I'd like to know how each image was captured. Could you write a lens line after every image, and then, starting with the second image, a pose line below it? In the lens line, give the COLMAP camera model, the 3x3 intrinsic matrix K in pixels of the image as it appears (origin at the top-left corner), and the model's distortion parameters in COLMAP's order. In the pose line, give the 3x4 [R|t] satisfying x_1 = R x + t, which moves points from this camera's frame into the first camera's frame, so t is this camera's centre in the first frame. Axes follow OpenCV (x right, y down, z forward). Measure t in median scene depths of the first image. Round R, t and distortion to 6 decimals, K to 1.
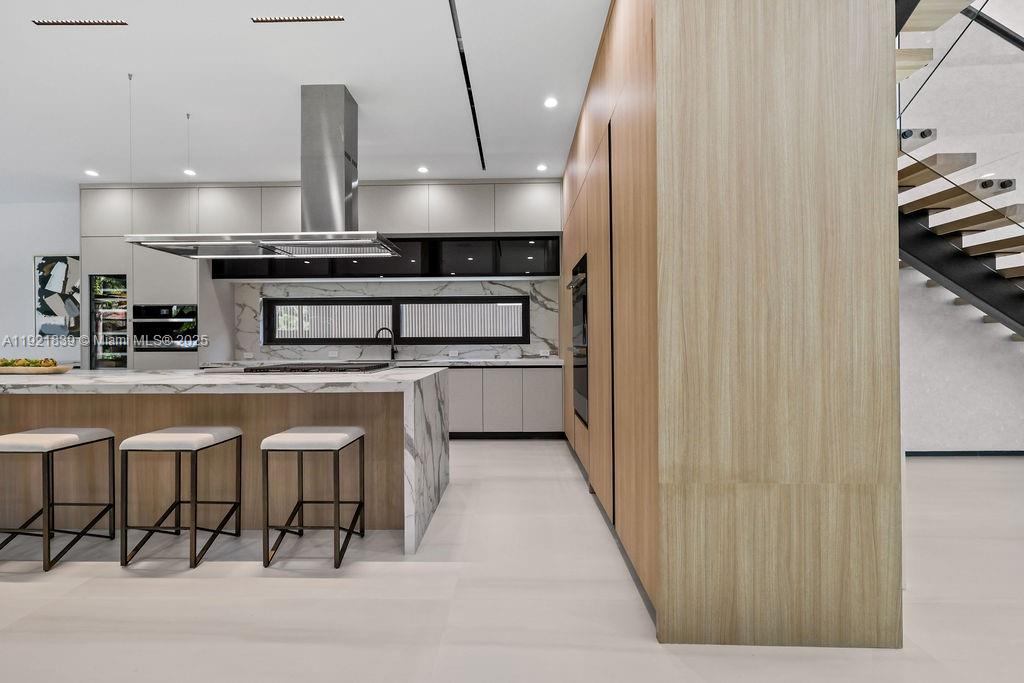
lens RADIAL K [[413.2, 0, 512.0], [0, 413.2, 341.5], [0, 0, 1]] dist [-0.000463, -0.000052]
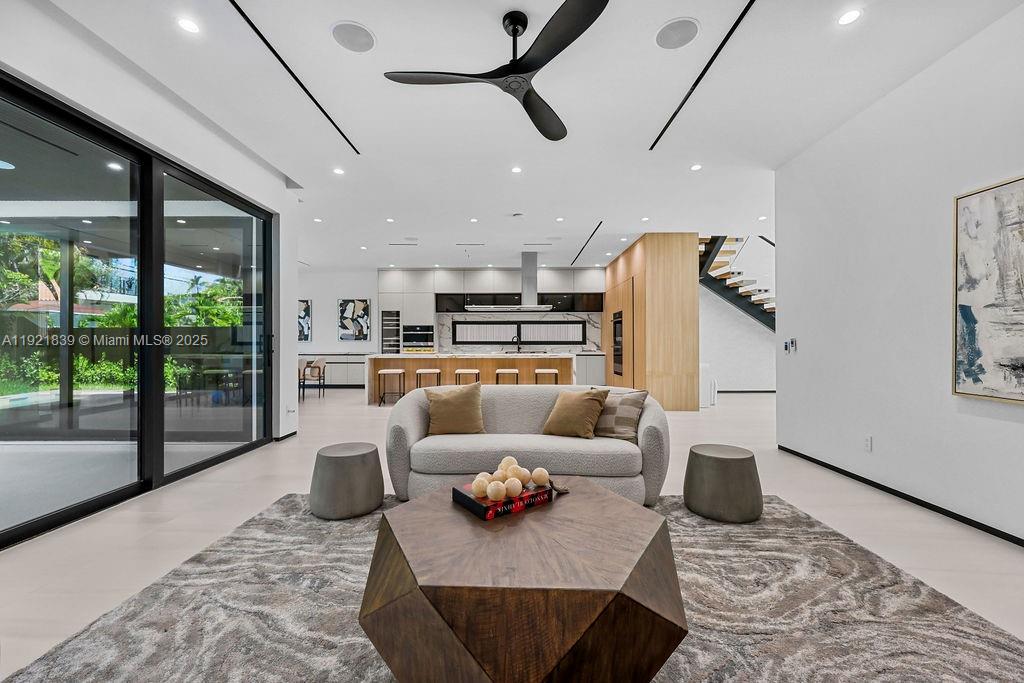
lens RADIAL K [[413.2, 0, 512.0], [0, 413.2, 341.5], [0, 0, 1]] dist [-0.000463, -0.000052]
pose [[0.999985, 0.004873, 0.002398, -0.328858], [-0.004860, 0.999975, -0.005062, 0.002505], [-0.002423, 0.005050, 0.999984, -1.029860]]
